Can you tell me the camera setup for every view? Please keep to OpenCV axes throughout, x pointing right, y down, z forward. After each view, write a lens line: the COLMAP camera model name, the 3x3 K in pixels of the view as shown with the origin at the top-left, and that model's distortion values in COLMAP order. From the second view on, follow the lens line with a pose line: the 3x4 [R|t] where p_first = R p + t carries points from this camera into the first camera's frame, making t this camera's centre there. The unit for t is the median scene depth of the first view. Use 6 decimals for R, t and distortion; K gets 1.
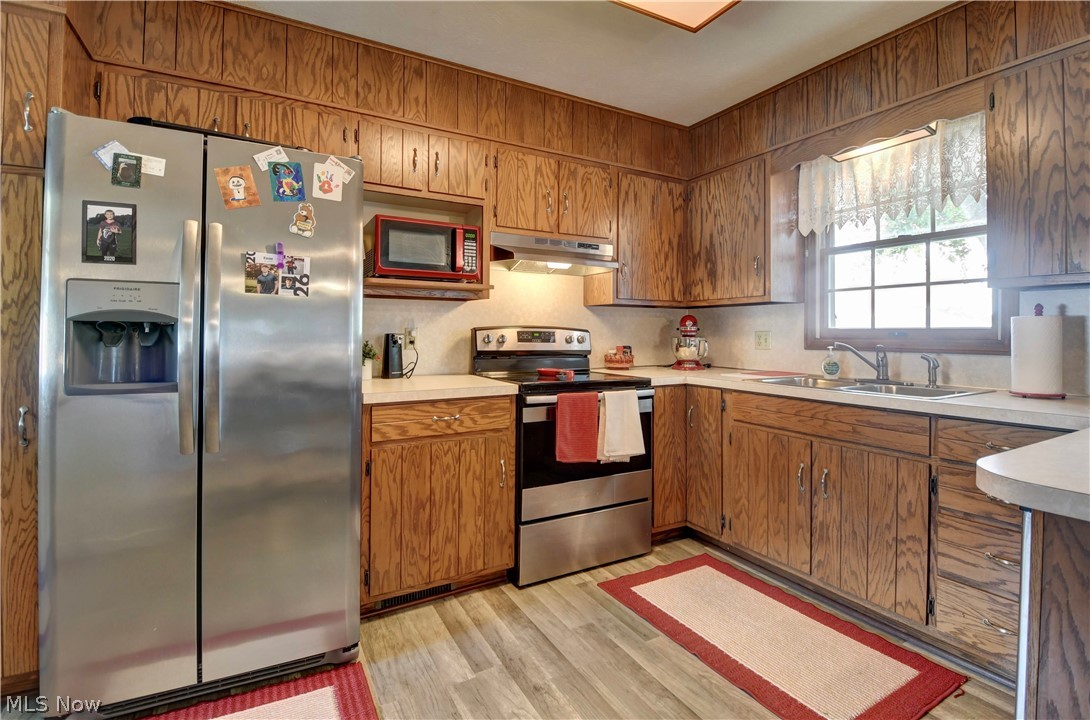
lens RADIAL K [[503.3, 0, 545.4], [0, 503.3, 332.8], [0, 0, 1]] dist [0.004956, -0.013472]
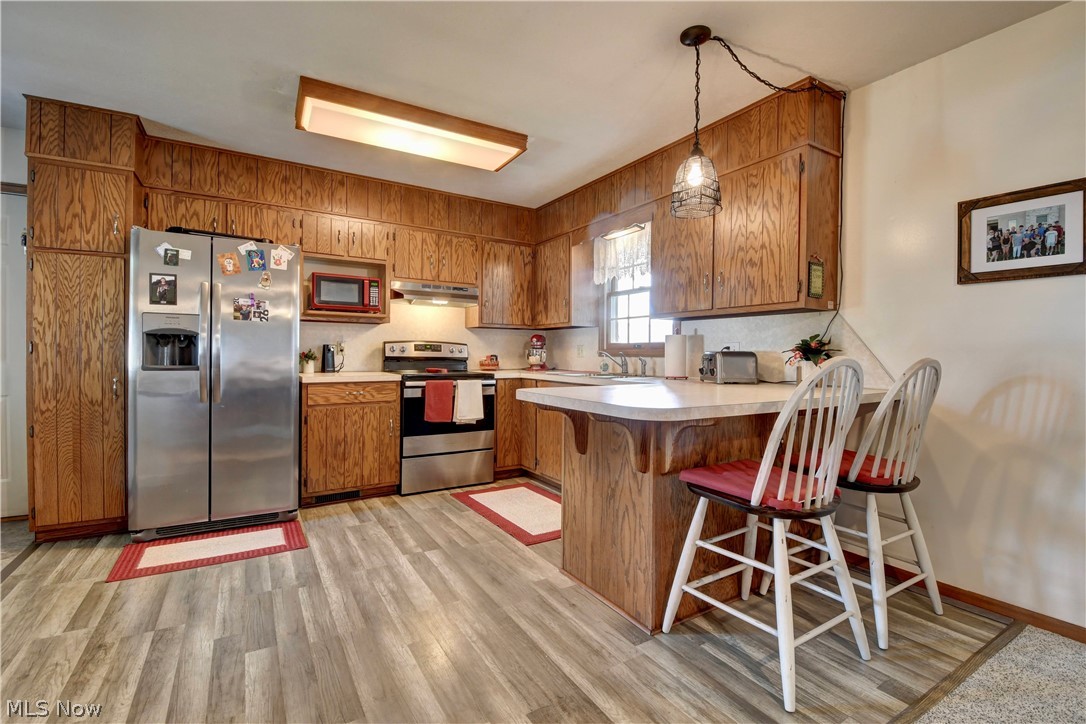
lens RADIAL K [[476.2, 0, 546.4], [0, 476.2, 361.4], [0, 0, 1]] dist [0.001540, -0.014084]
pose [[0.998659, 0.003084, 0.051678, 0.358403], [-0.003937, 0.999857, 0.016421, 0.032388], [-0.051620, -0.016602, 0.998529, -0.624231]]
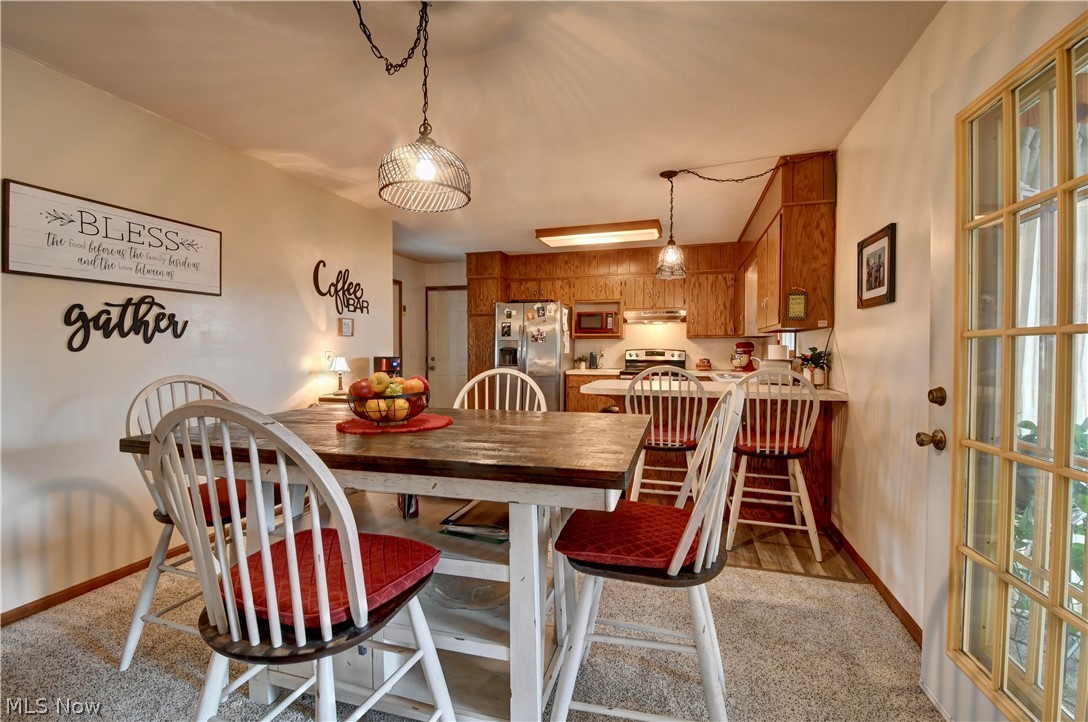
lens RADIAL K [[477.1, 0, 543.2], [0, 477.1, 361.4], [0, 0, 1]] dist [0.001540, -0.014084]
pose [[0.698355, 0.014942, -0.715596, 1.540581], [0.001446, 0.999751, 0.022287, -0.008046], [0.715750, -0.016599, 0.698159, -1.108084]]
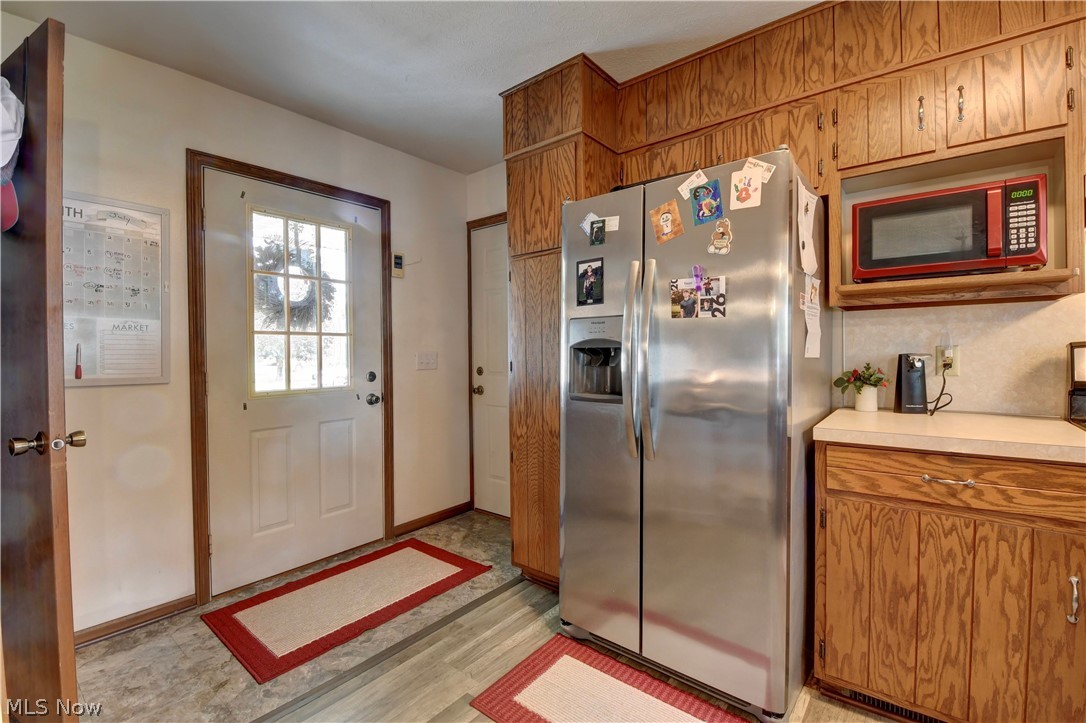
lens RADIAL K [[476.2, 0, 543.9], [0, 476.2, 358.7], [0, 0, 1]] dist [0.001540, -0.014084]
pose [[0.371368, 0.002264, -0.928483, 0.179749], [0.011229, 0.999913, 0.006929, -0.002511], [0.928418, -0.012999, 0.371311, 0.265261]]
